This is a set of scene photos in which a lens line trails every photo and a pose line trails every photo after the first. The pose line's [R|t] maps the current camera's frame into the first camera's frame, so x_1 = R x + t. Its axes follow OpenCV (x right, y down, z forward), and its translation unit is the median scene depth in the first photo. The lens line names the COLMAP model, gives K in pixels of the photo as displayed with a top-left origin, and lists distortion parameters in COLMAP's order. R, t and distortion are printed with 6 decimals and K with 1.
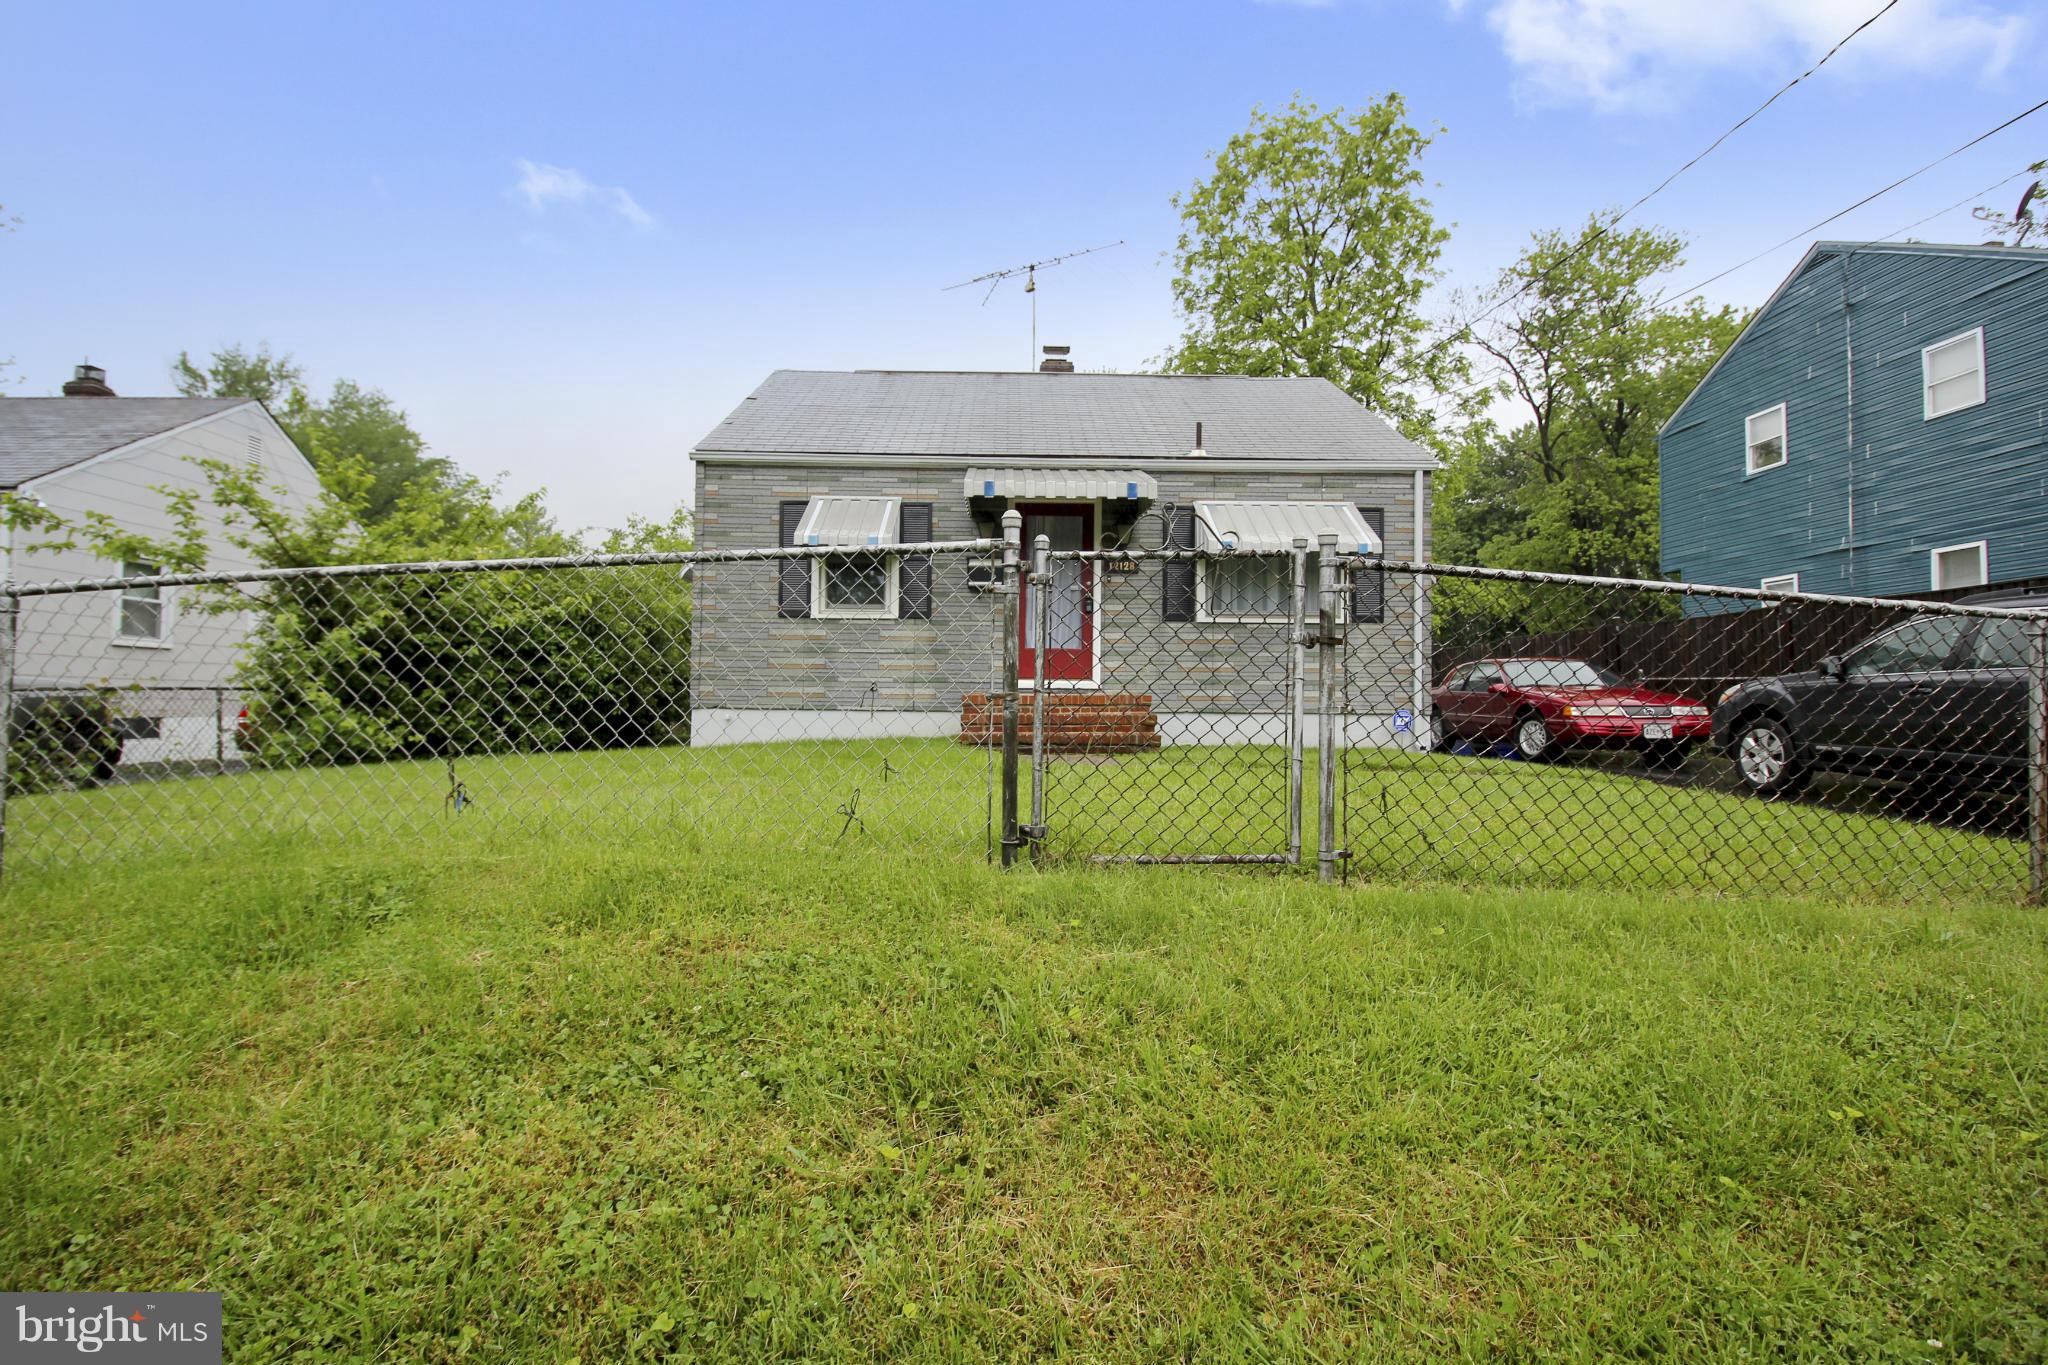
lens RADIAL K [[945.8, 0, 1065.5], [0, 945.8, 664.0], [0, 0, 1]] dist [0.000613, -0.014586]
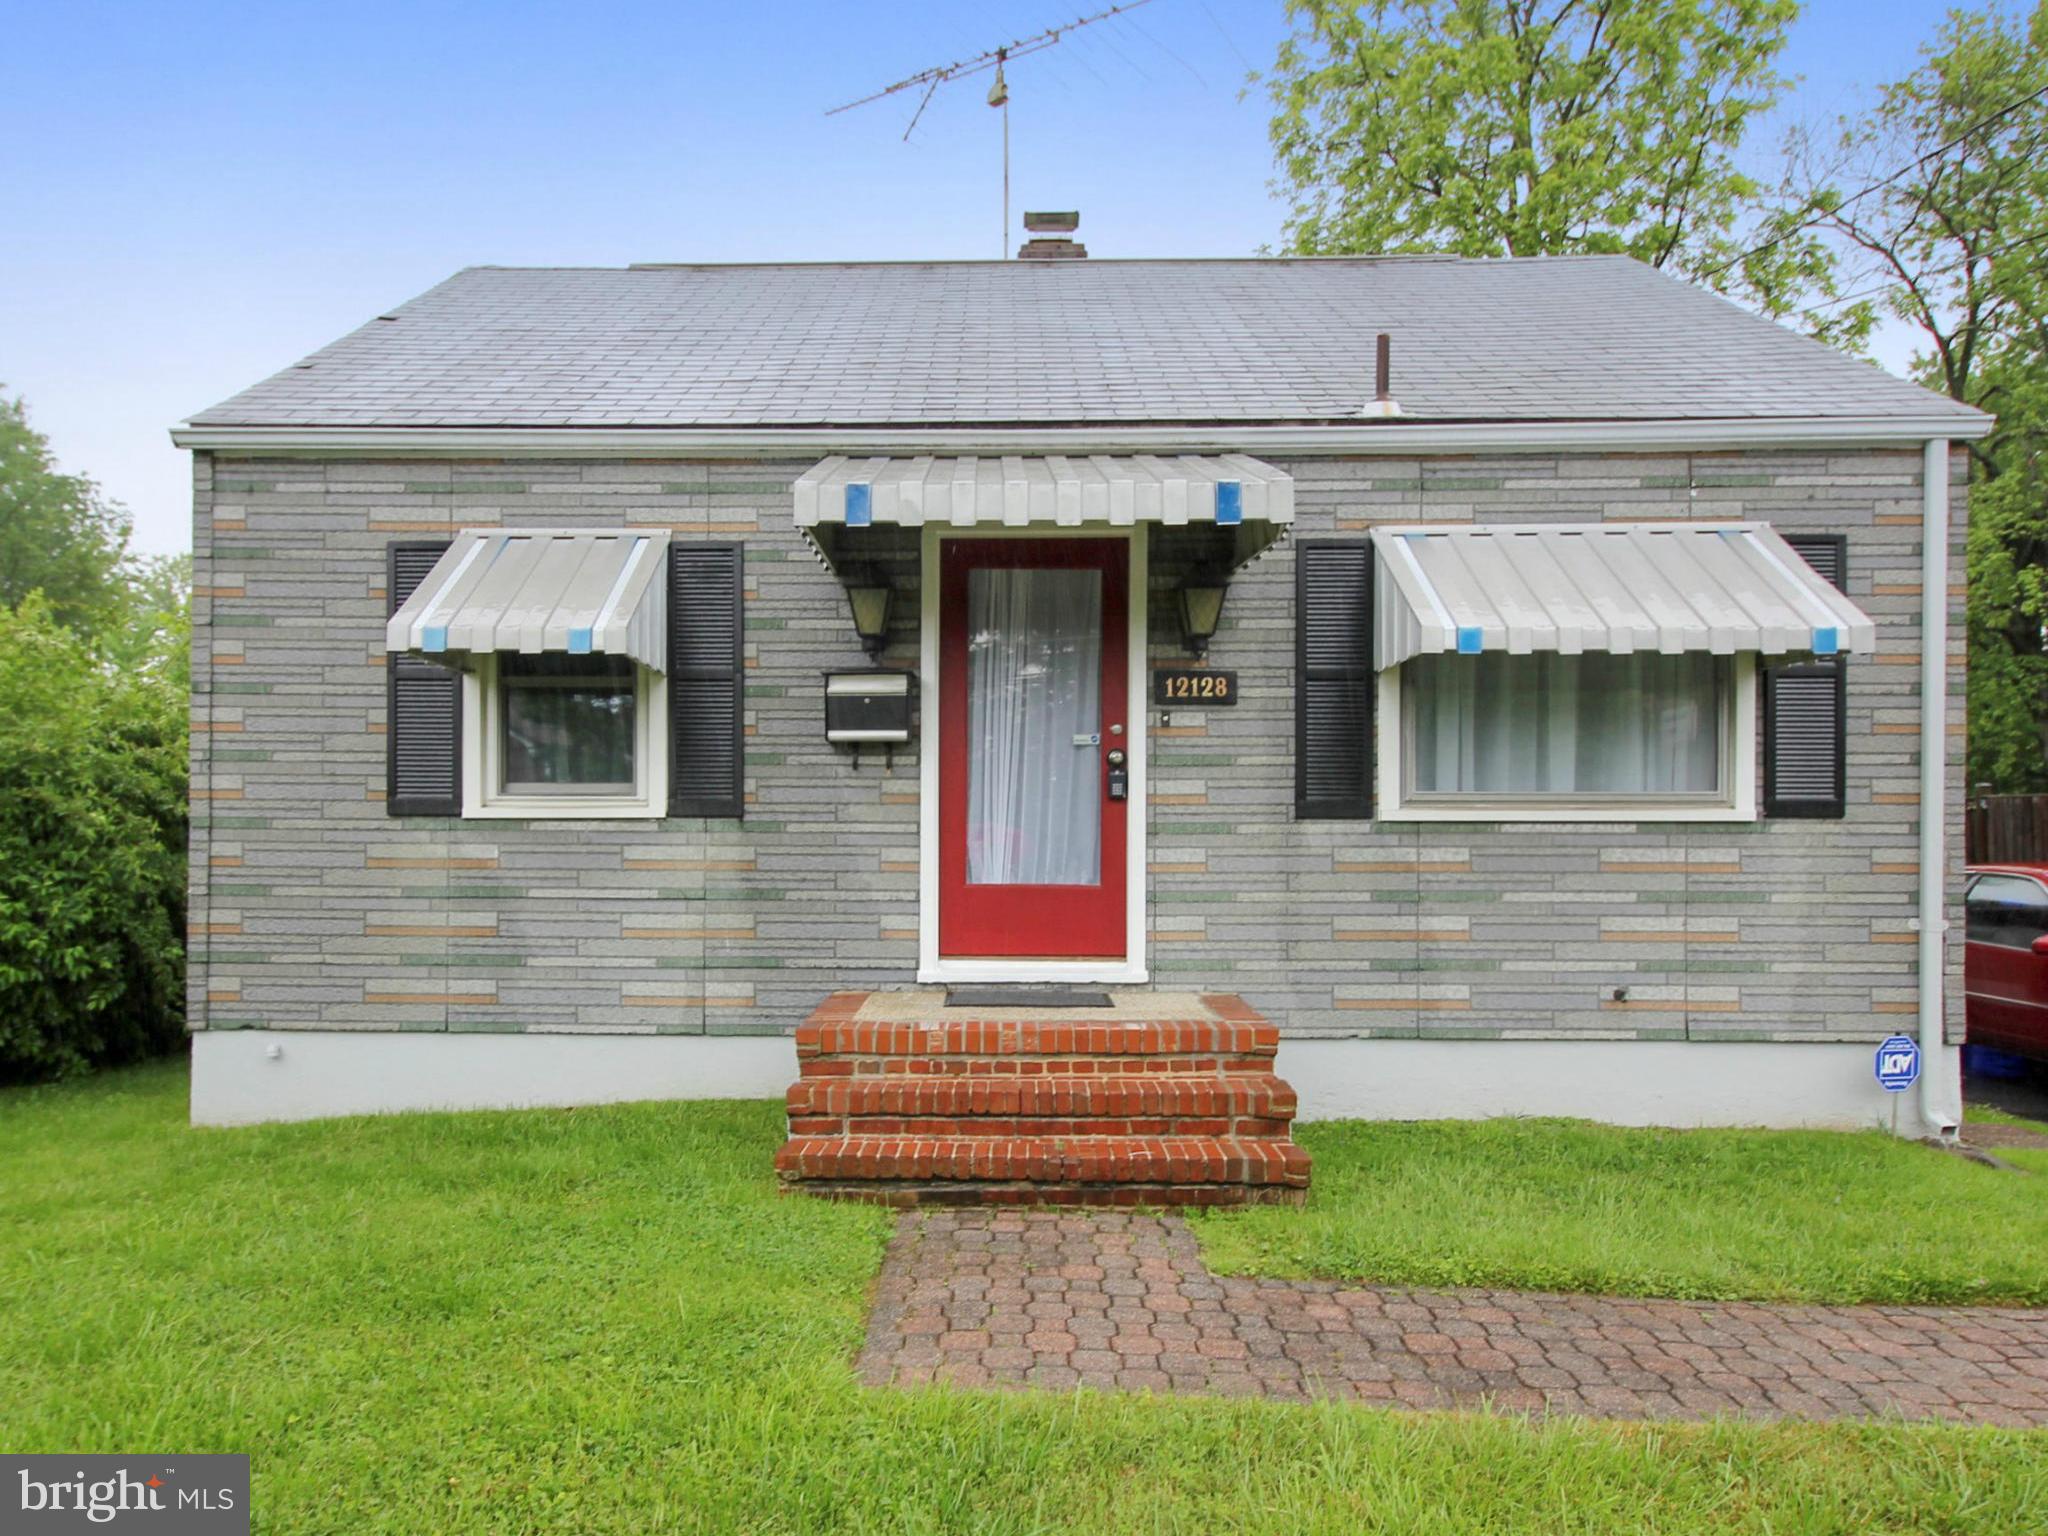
lens RADIAL K [[1138.0, 0, 1024.0], [0, 1138.0, 768.0], [0, 0, 1]] dist [0.011427, -0.001266]
pose [[0.998064, -0.003568, -0.062095, 0.014859], [0.005833, 0.999323, 0.036329, -0.086329], [0.061923, -0.036621, 0.997409, 0.492399]]
